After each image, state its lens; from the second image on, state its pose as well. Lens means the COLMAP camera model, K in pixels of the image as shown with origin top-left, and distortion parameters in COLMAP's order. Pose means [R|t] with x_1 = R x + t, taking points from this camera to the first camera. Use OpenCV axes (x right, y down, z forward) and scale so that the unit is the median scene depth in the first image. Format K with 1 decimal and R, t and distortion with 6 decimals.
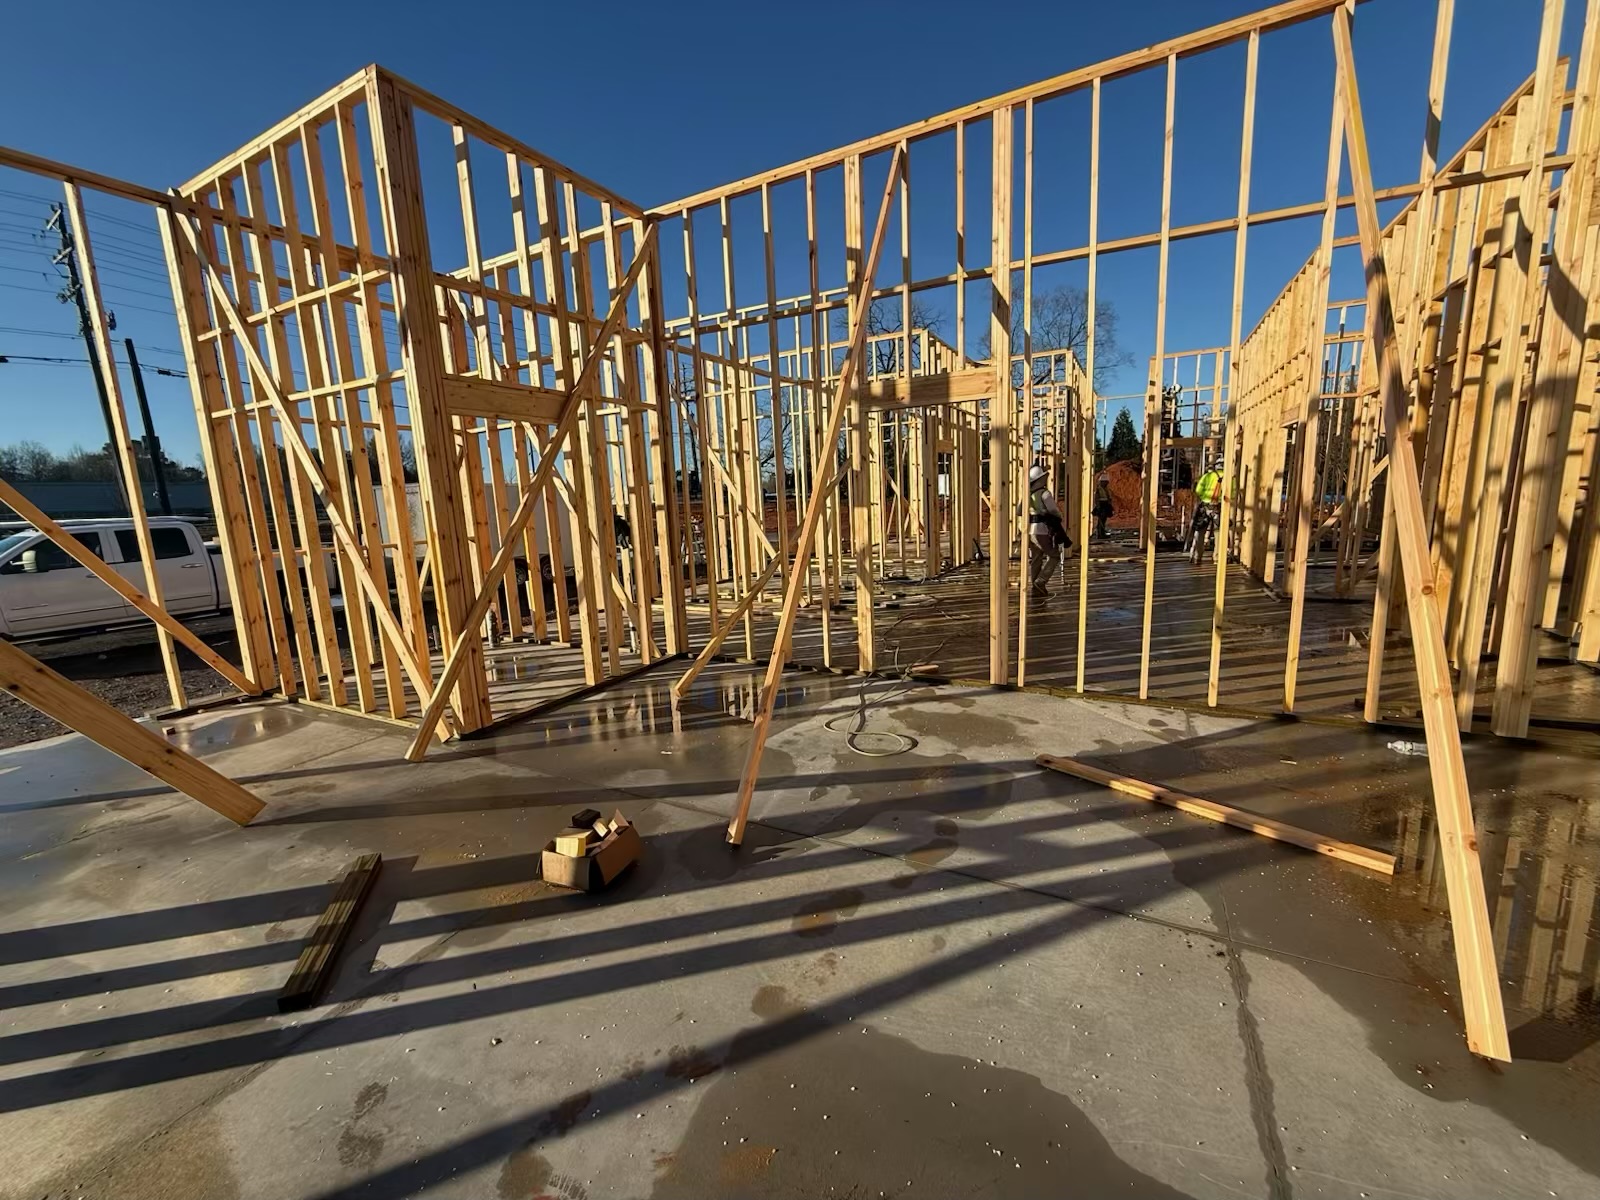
lens RADIAL K [[633.4, 0, 803.7], [0, 633.4, 596.3], [0, 0, 1]] dist [0.000273, 0.000211]
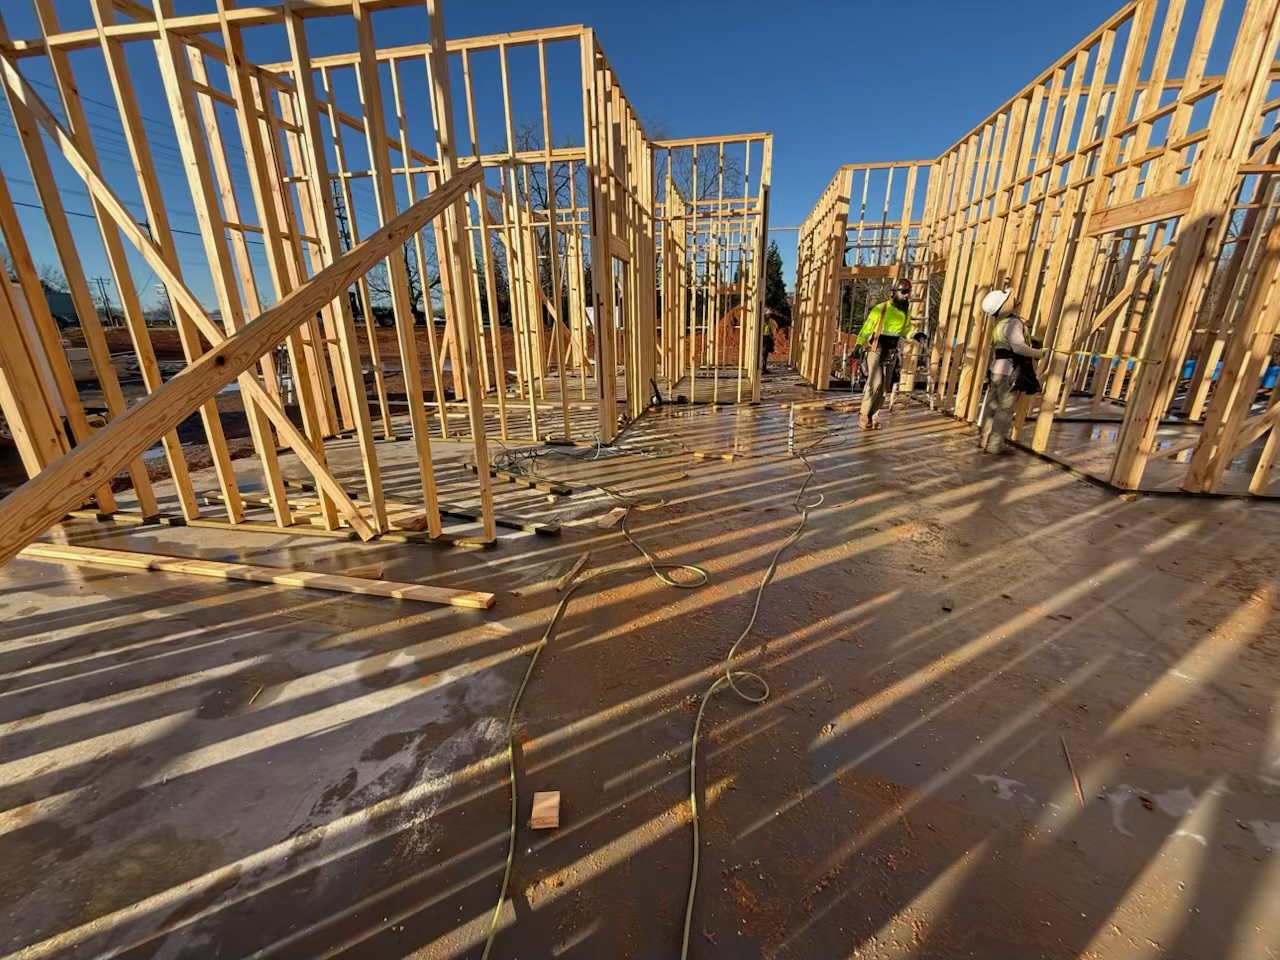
lens RADIAL K [[506.7, 0, 635.8], [0, 506.7, 481.1], [0, 0, 1]] dist [0.000273, 0.000211]
pose [[0.958054, -0.052985, 0.281647, 0.092276], [0.013406, 0.989970, 0.140637, -0.081350], [-0.286274, -0.130962, 0.949155, 0.569675]]
